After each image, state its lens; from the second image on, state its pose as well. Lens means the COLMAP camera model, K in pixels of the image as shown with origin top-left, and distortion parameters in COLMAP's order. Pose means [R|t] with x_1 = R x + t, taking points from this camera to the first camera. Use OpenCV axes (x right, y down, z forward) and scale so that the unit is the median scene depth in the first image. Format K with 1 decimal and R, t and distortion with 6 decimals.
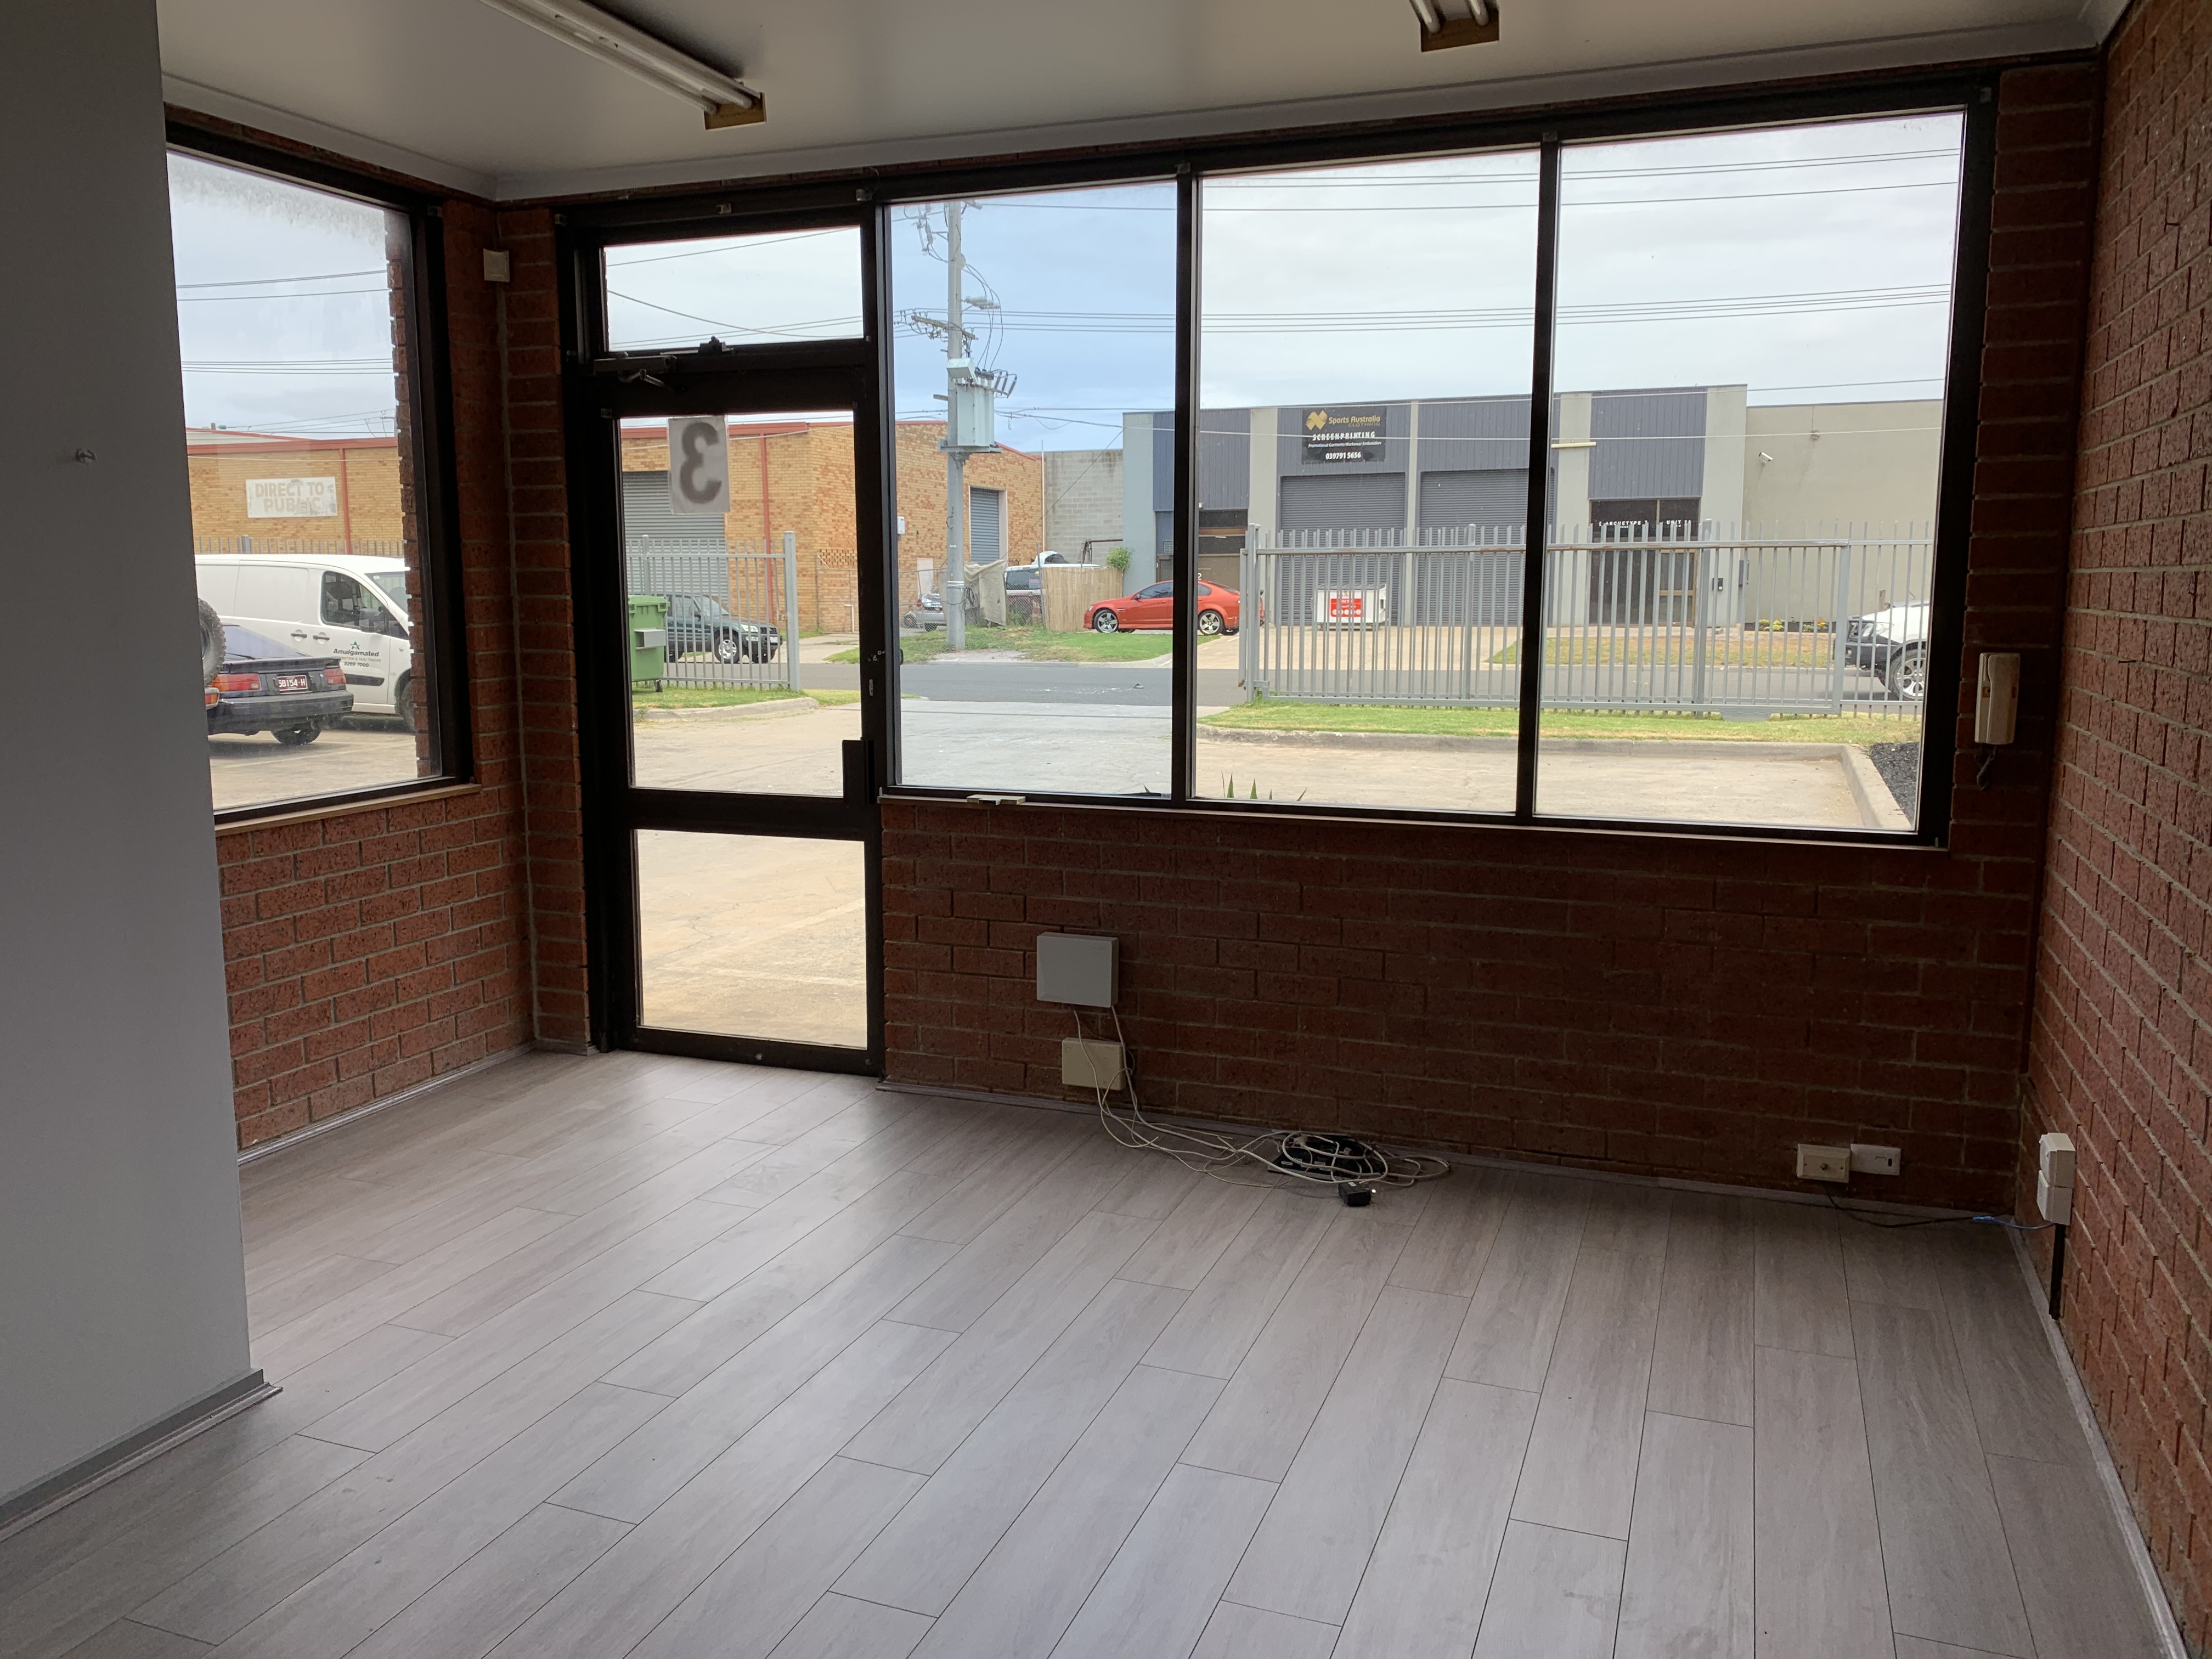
lens RADIAL K [[1683.6, 0, 1090.6], [0, 1683.6, 818.9], [0, 0, 1]] dist [0.059153, -0.109329]
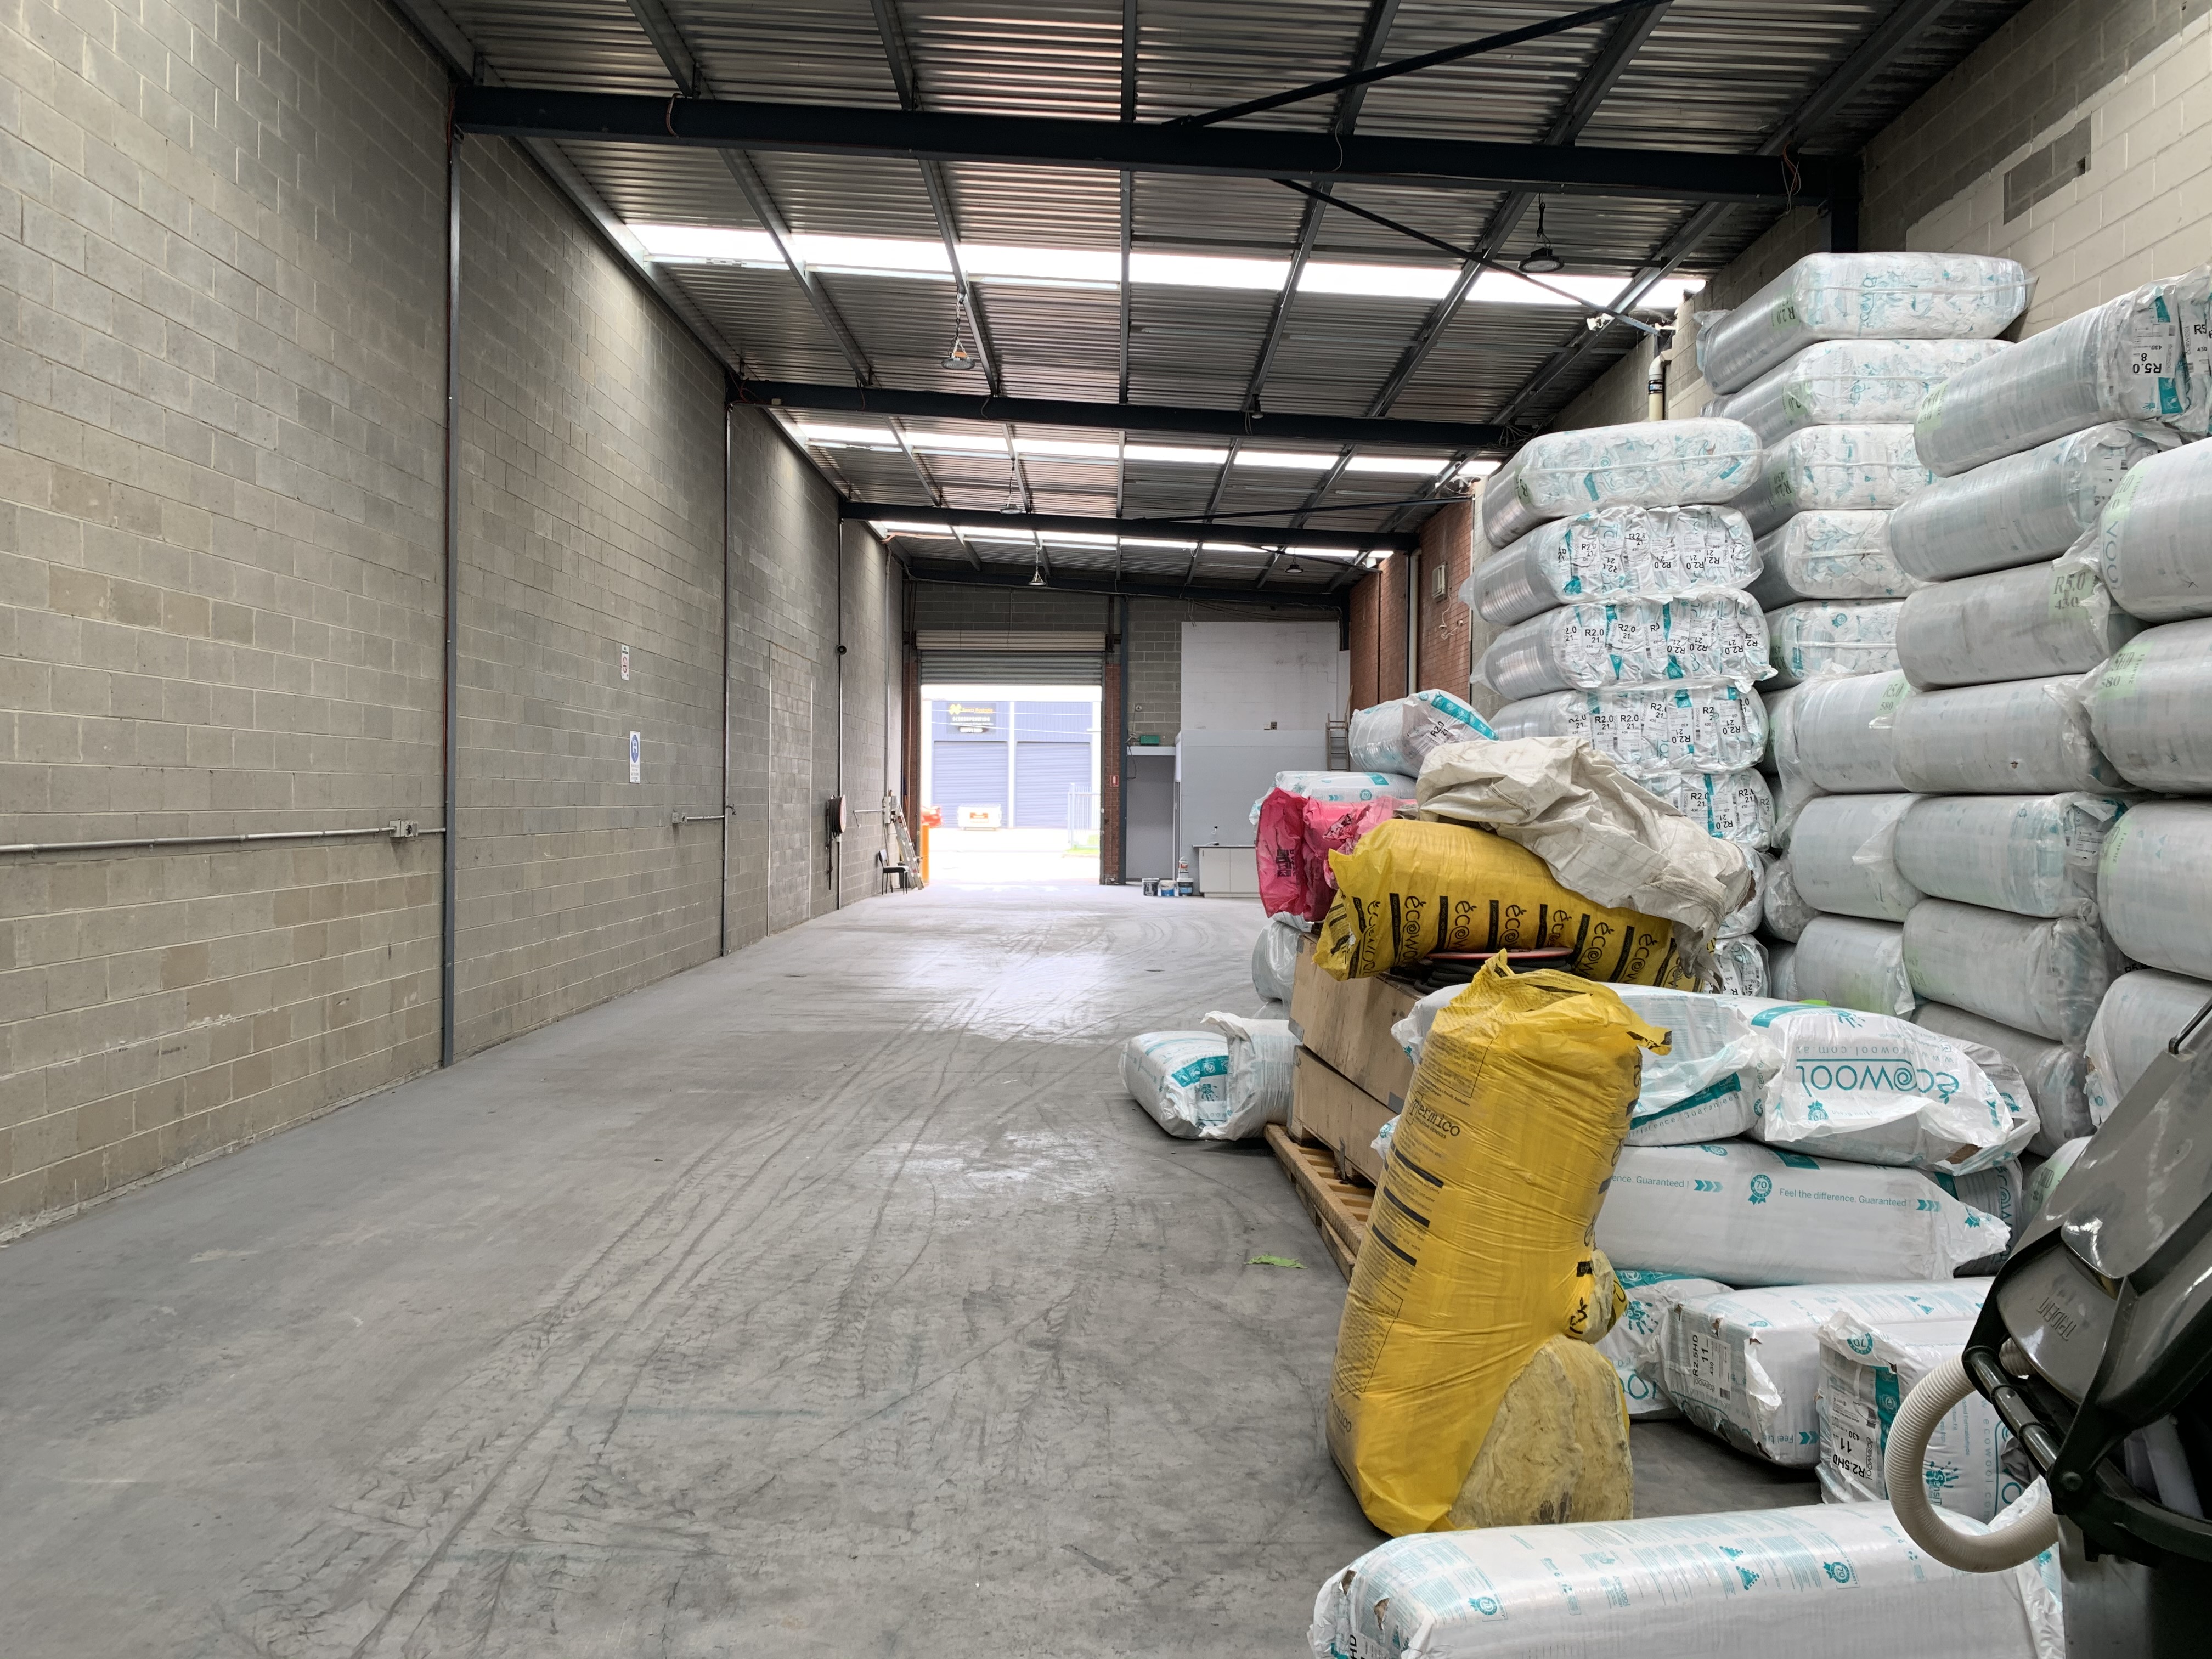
lens RADIAL K [[1675.8, 0, 1106.0], [0, 1675.8, 829.5], [0, 0, 1]] dist [0.049610, -0.089121]
pose [[0.935608, 0.005551, 0.352997, -0.369657], [0.037090, 0.992798, -0.113918, 0.097725], [-0.351087, 0.119675, 0.928664, -0.712863]]
